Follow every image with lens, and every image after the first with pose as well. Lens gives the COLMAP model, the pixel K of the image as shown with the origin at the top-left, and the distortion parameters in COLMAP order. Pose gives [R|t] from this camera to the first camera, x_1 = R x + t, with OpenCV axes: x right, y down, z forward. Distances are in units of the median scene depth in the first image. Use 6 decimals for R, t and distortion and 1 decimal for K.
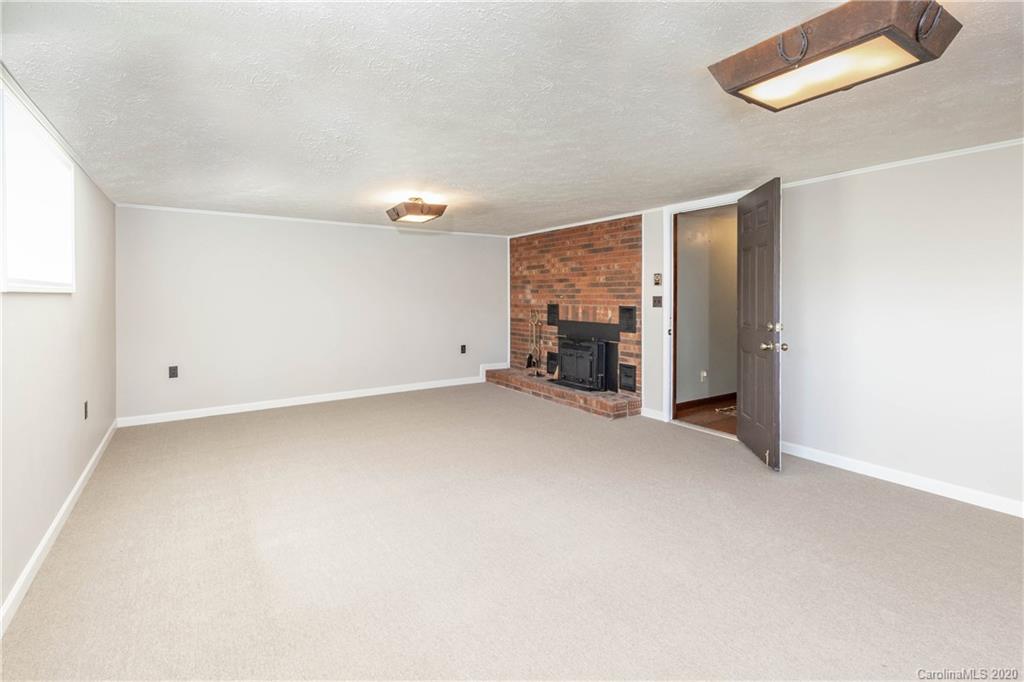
lens RADIAL K [[464.9, 0, 498.6], [0, 464.9, 299.1], [0, 0, 1]] dist [0.003232, -0.000575]
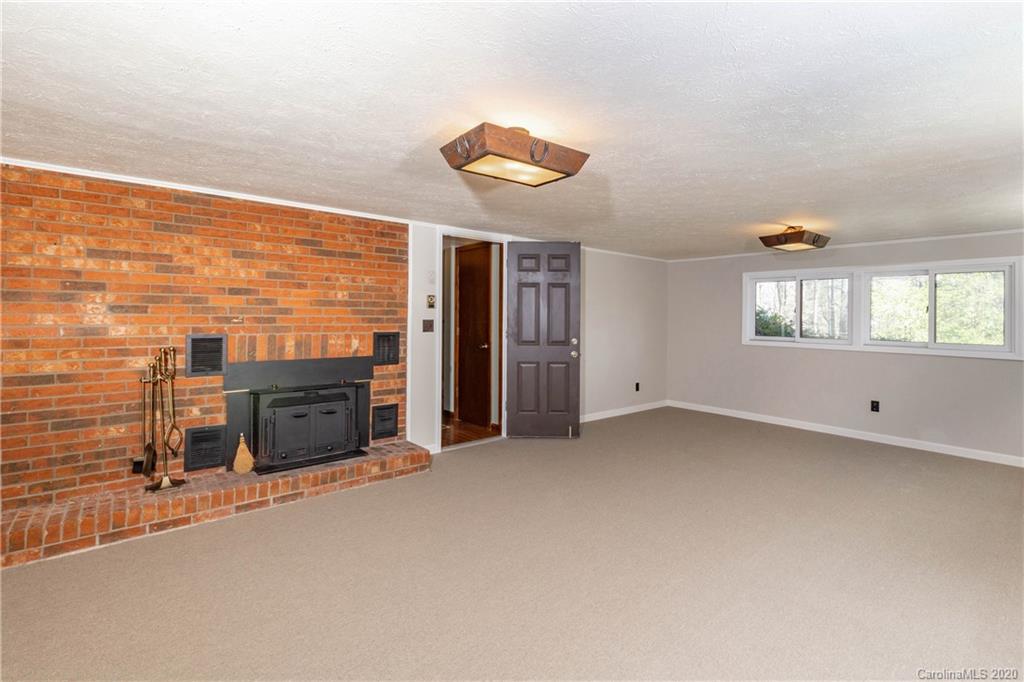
lens RADIAL K [[464.9, 0, 513.9], [0, 464.9, 322.2], [0, 0, 1]] dist [0.003232, -0.000575]
pose [[-0.121335, -0.001931, 0.992610, -0.515445], [0.006283, 0.999977, 0.002713, -0.002830], [-0.992592, 0.006566, -0.121320, 0.830824]]
